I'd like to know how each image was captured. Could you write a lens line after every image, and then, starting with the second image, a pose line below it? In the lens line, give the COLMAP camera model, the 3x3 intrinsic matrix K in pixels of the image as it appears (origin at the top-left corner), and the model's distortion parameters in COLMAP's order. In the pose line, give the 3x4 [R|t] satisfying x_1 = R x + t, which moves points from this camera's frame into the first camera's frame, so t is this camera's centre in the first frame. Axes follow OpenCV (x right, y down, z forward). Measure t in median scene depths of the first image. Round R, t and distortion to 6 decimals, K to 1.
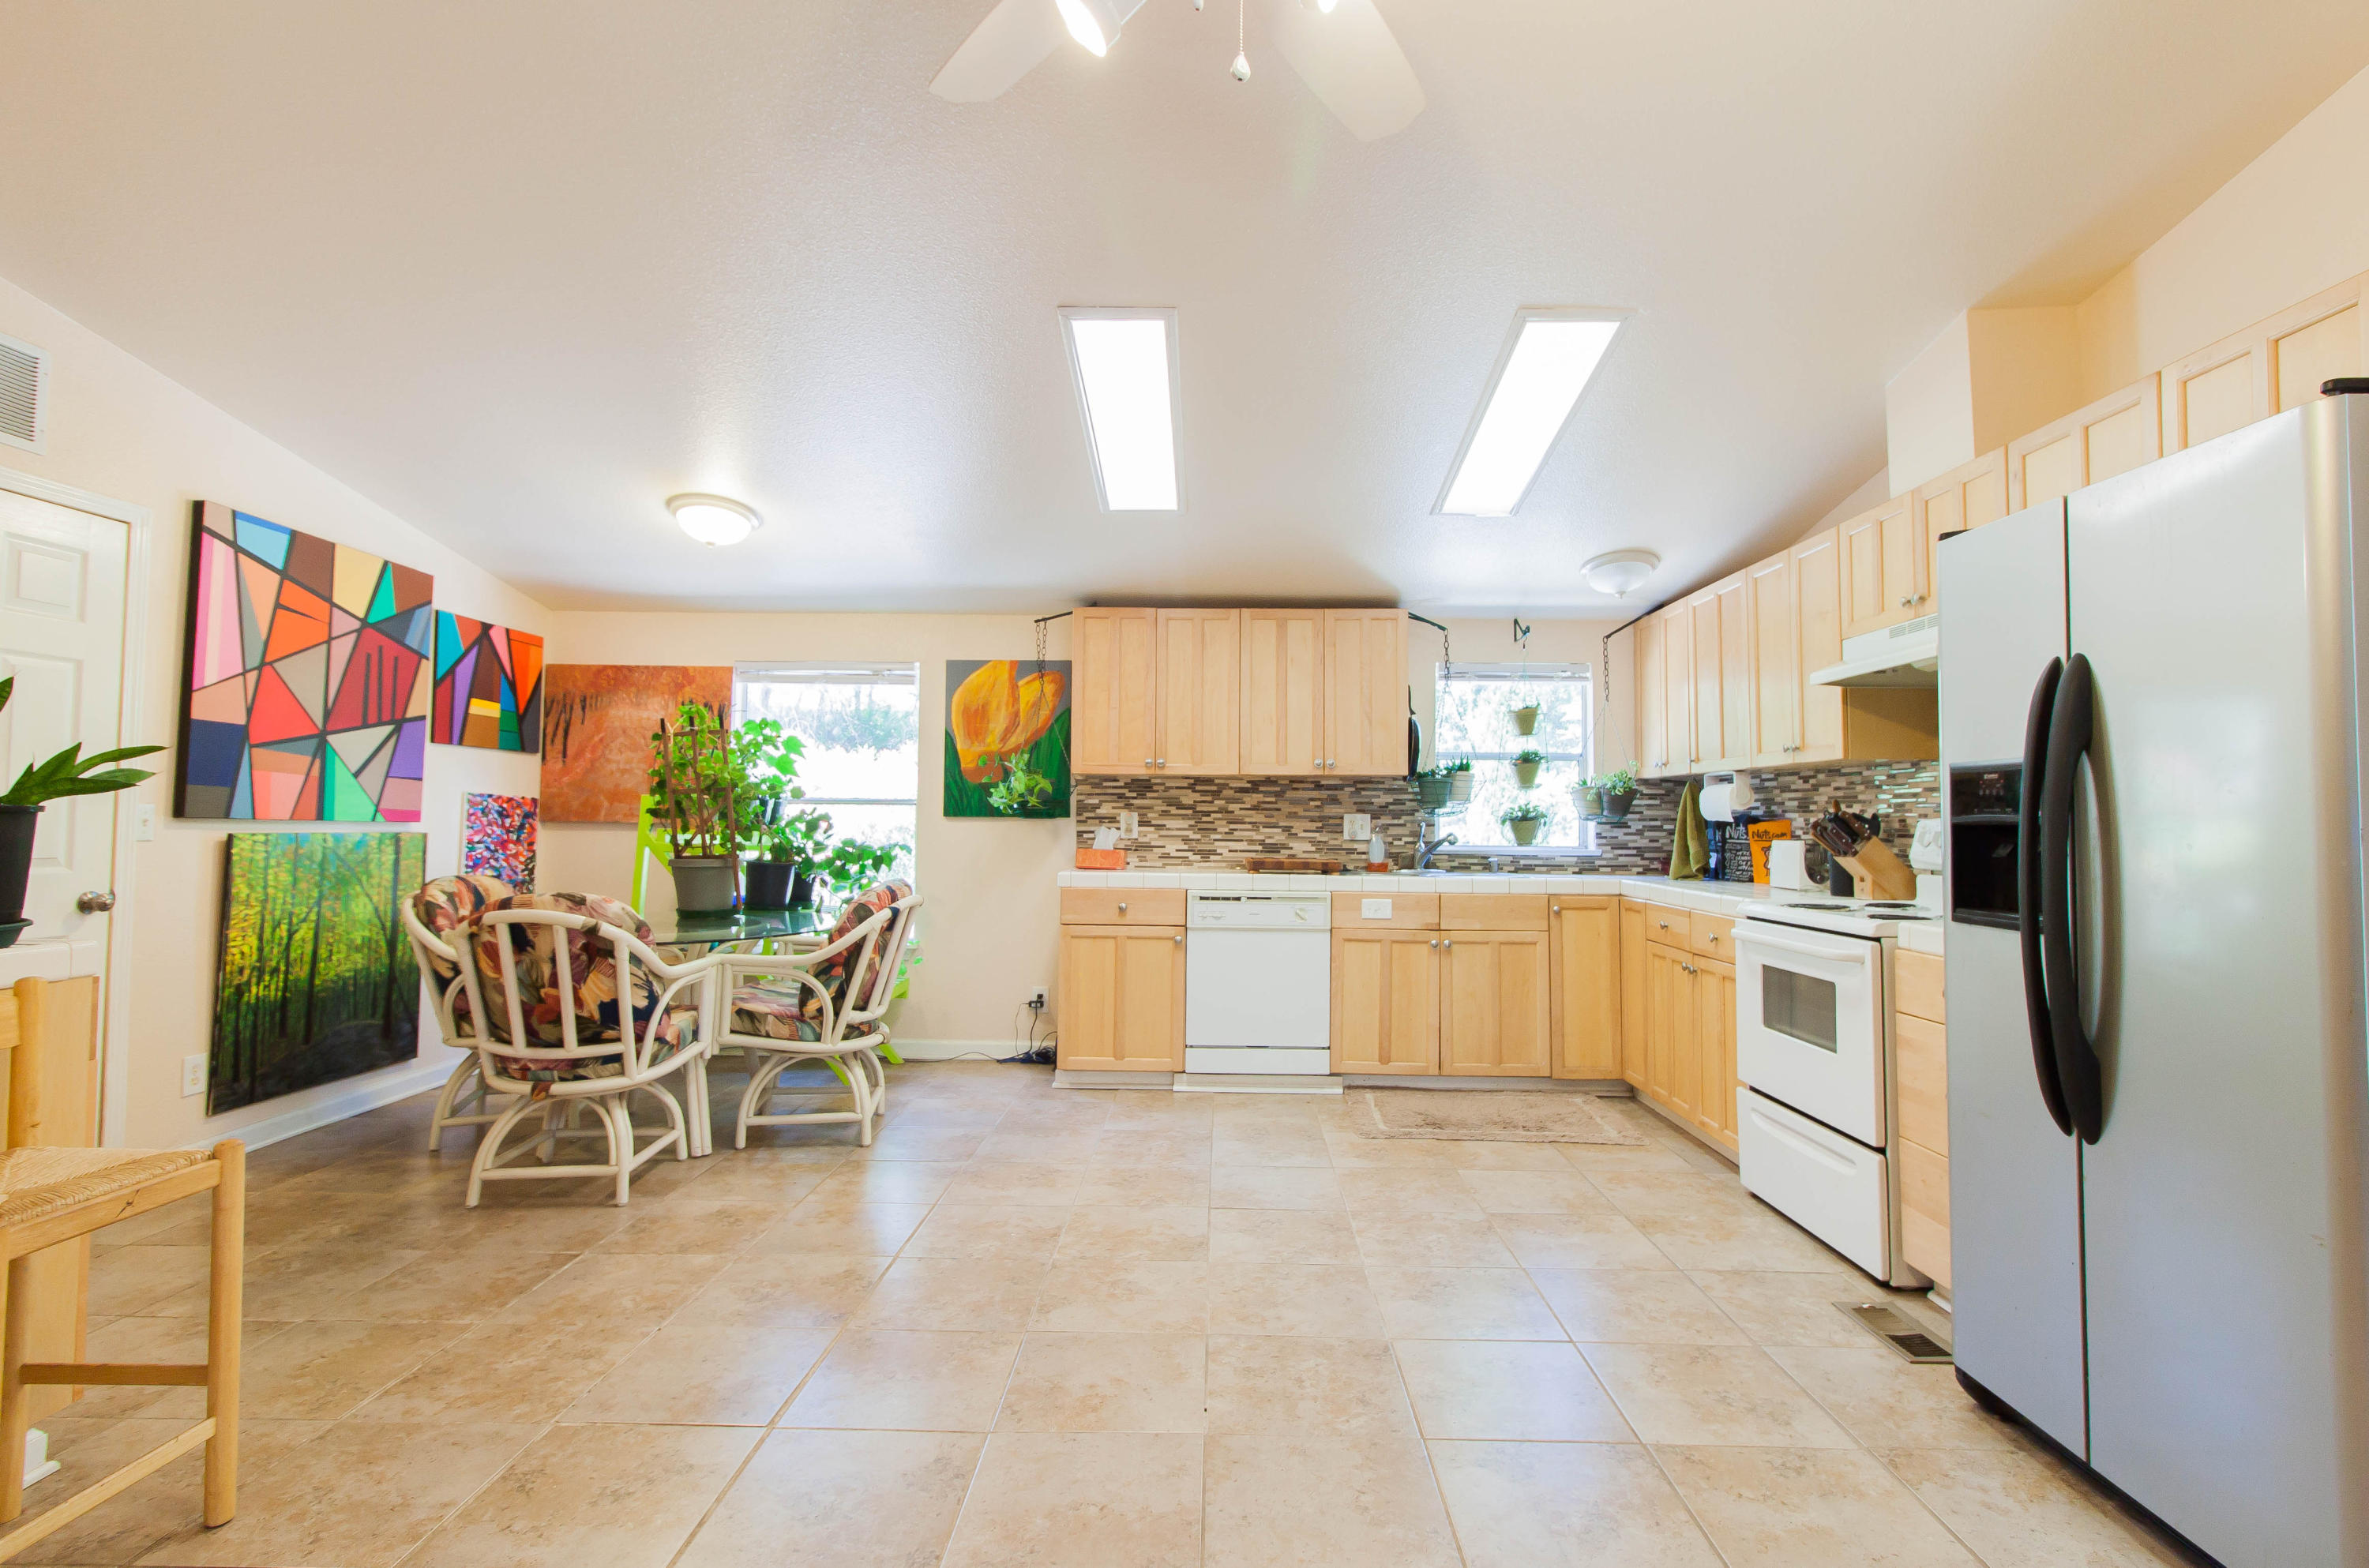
lens RADIAL K [[1099.5, 0, 1211.1], [0, 1099.5, 776.5], [0, 0, 1]] dist [0.001607, 0.000297]
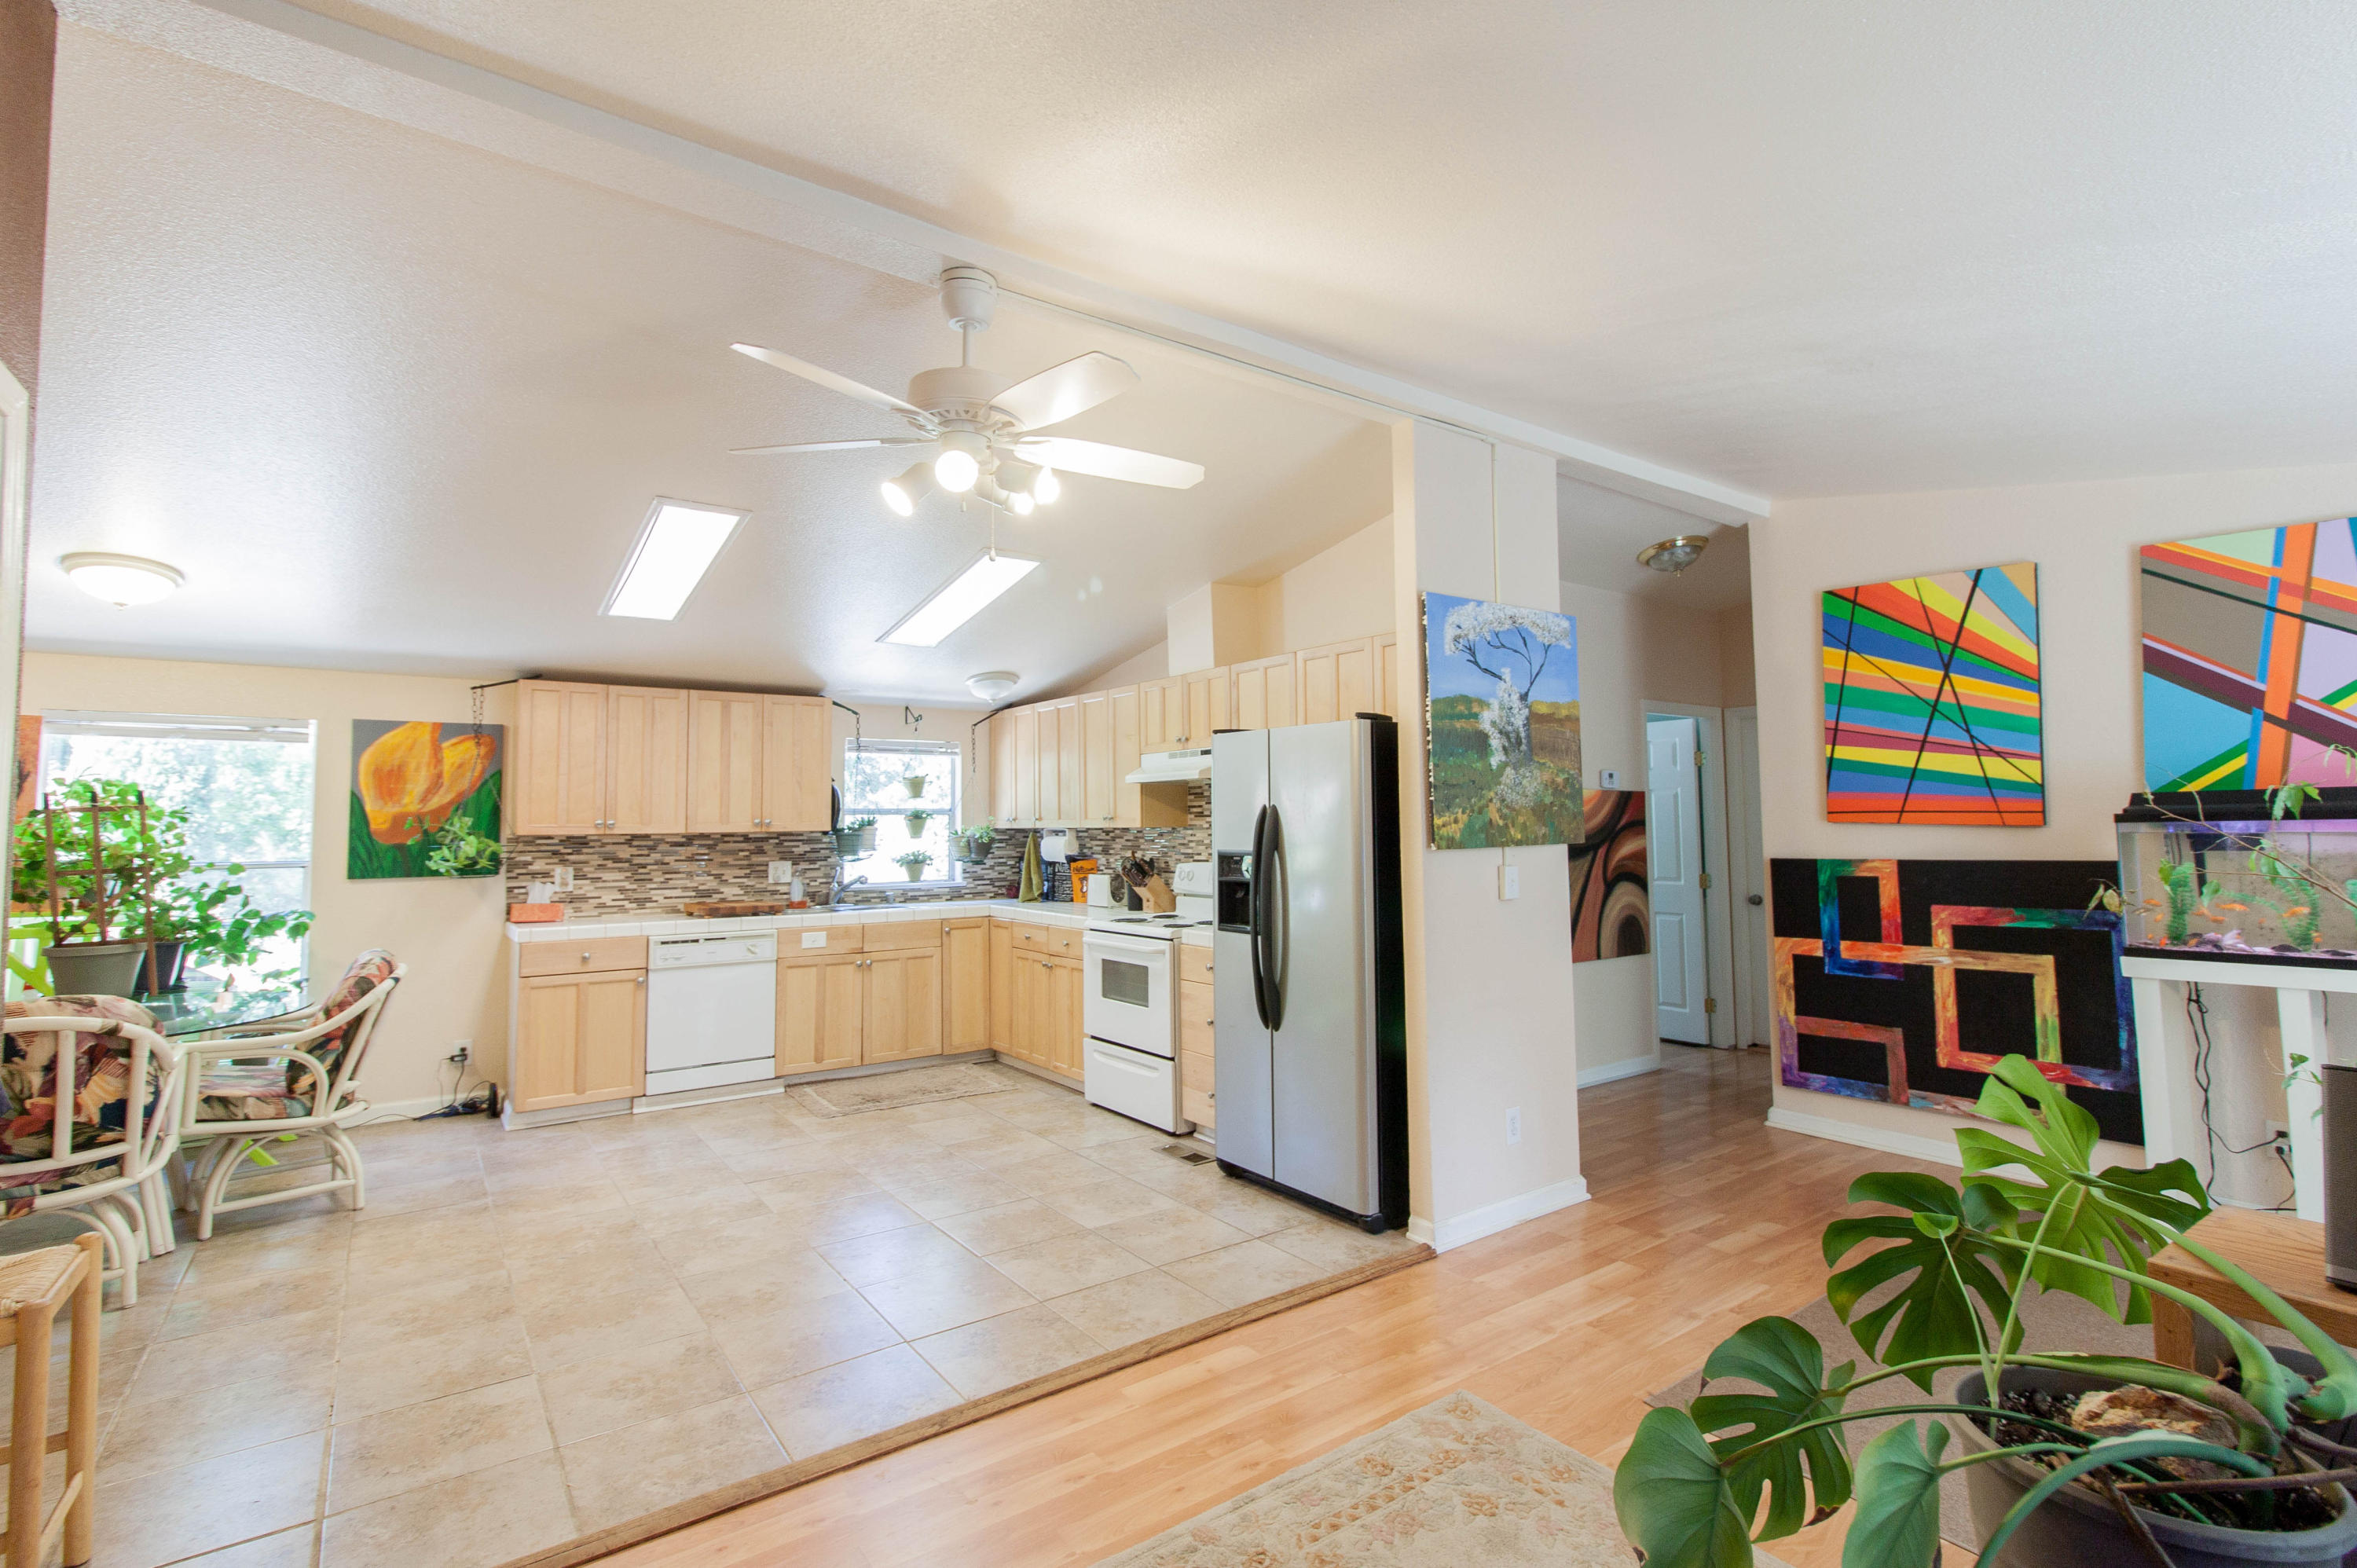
lens RADIAL K [[1068.0, 0, 1180.8], [0, 1068.0, 777.9], [0, 0, 1]] dist [-0.000328, -0.000259]
pose [[0.801049, 0.011494, 0.598488, -0.252051], [-0.008295, 0.999933, -0.008101, -0.059949], [-0.598541, 0.001525, 0.801091, -0.234405]]
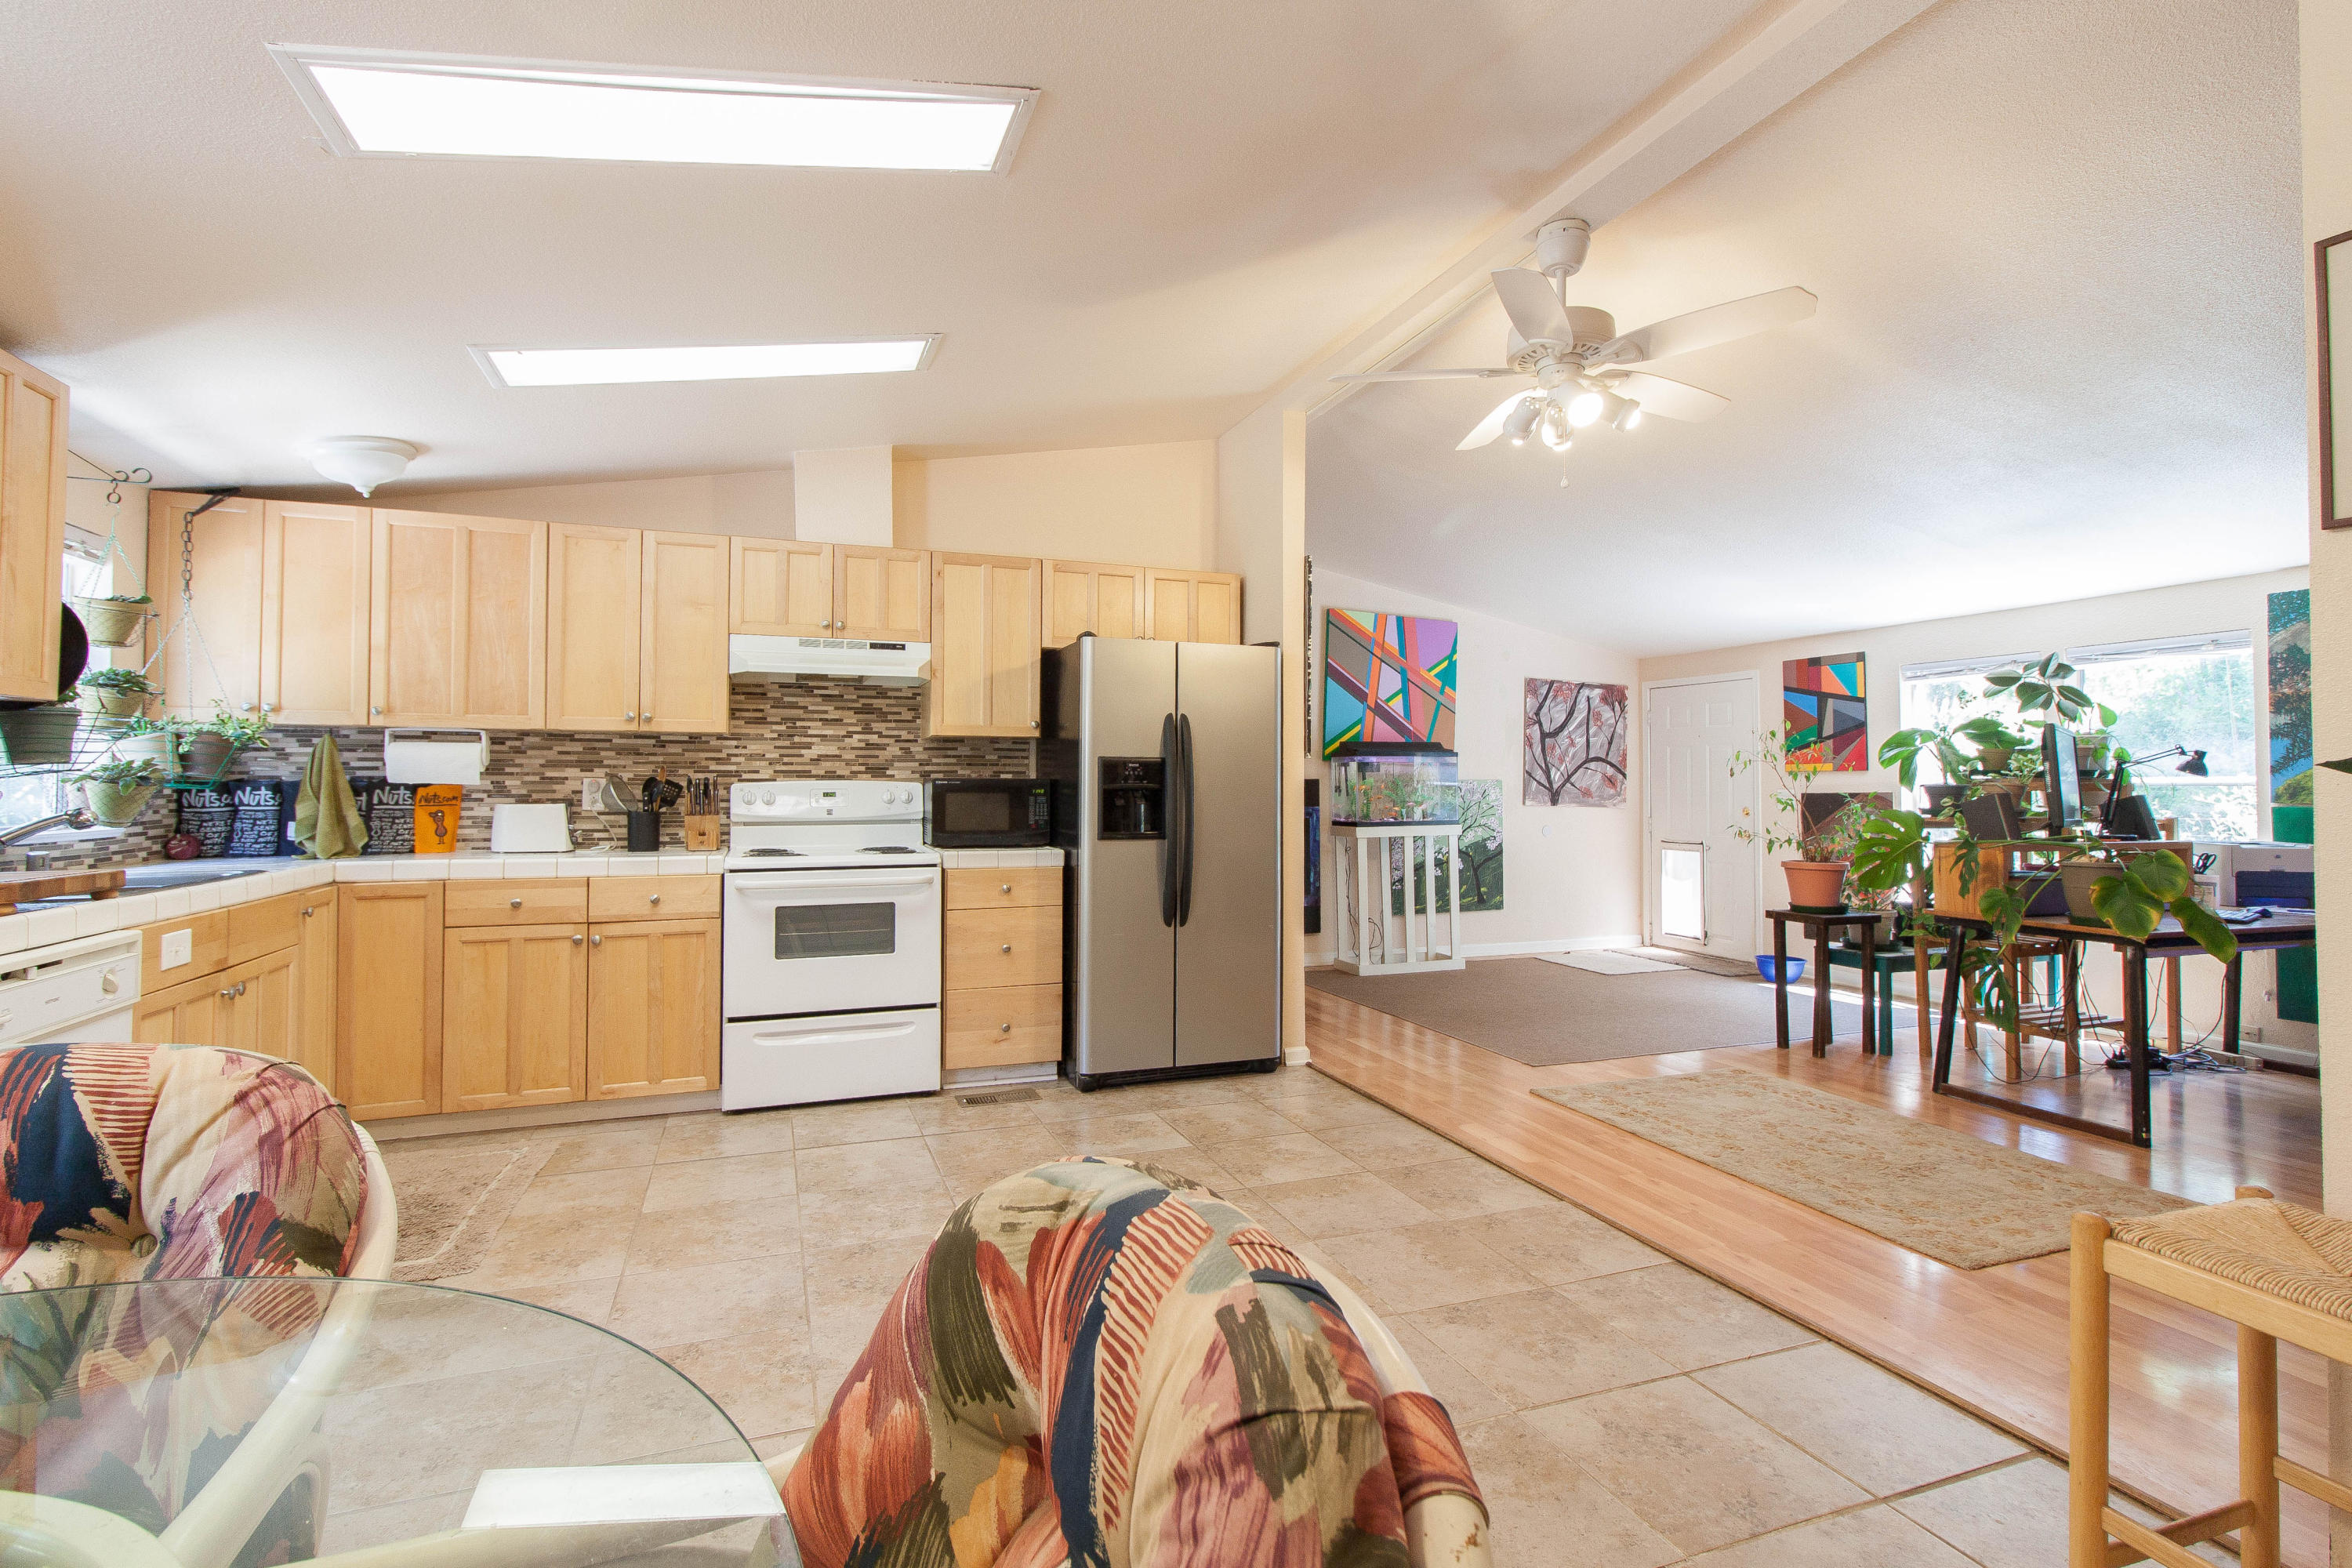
lens RADIAL K [[1087.8, 0, 1175.4], [0, 1087.8, 773.4], [0, 0, 1]] dist [0.001588, 0.000307]
pose [[-0.350398, -0.000431, 0.936601, -0.548432], [-0.043744, 0.998916, -0.015905, 0.019550], [-0.935579, -0.046544, -0.350037, 0.747973]]
